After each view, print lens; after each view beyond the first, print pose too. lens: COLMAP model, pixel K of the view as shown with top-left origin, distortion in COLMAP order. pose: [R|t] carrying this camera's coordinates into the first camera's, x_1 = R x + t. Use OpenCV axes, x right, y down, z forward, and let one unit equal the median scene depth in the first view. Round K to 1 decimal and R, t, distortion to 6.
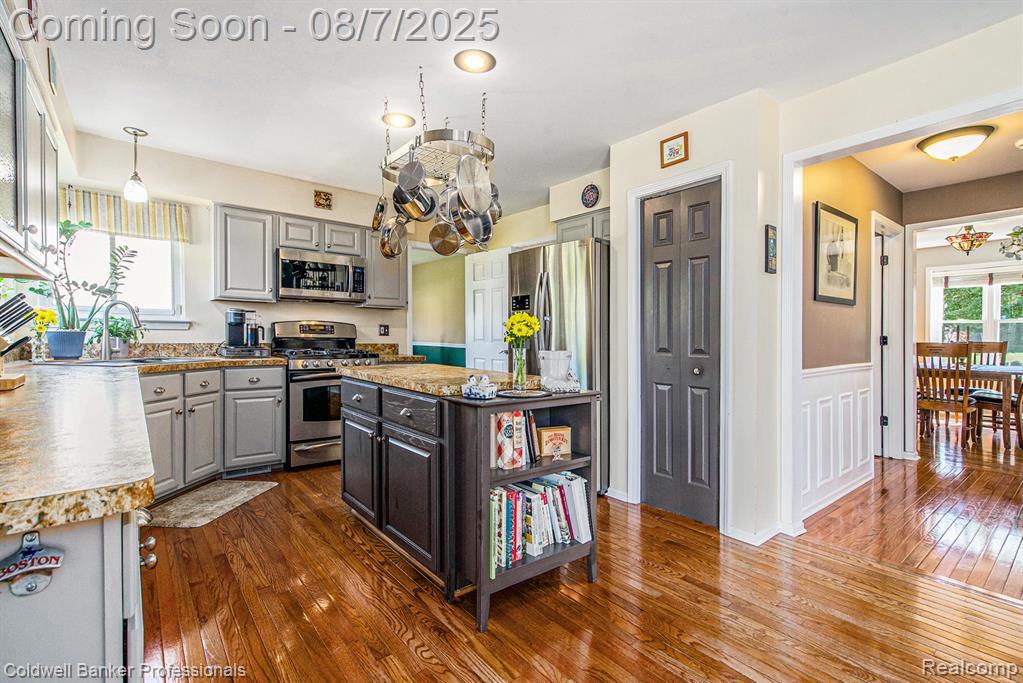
lens RADIAL K [[472.3, 0, 511.5], [0, 472.3, 341.5], [0, 0, 1]] dist [-0.000080, -0.000215]
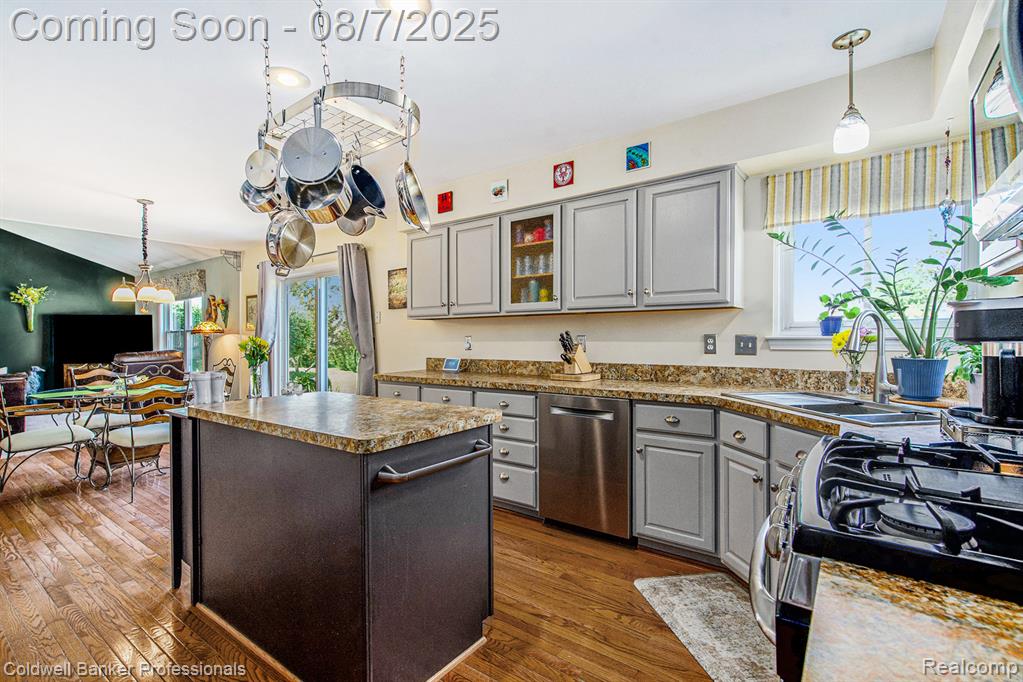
lens RADIAL K [[479.5, 0, 508.2], [0, 479.5, 345.1], [0, 0, 1]] dist [-0.002142, -0.000622]
pose [[-0.969233, -0.000944, -0.246142, -0.154382], [-0.006919, 0.999702, 0.023411, -0.037758], [0.246046, 0.024394, -0.968951, 1.204637]]
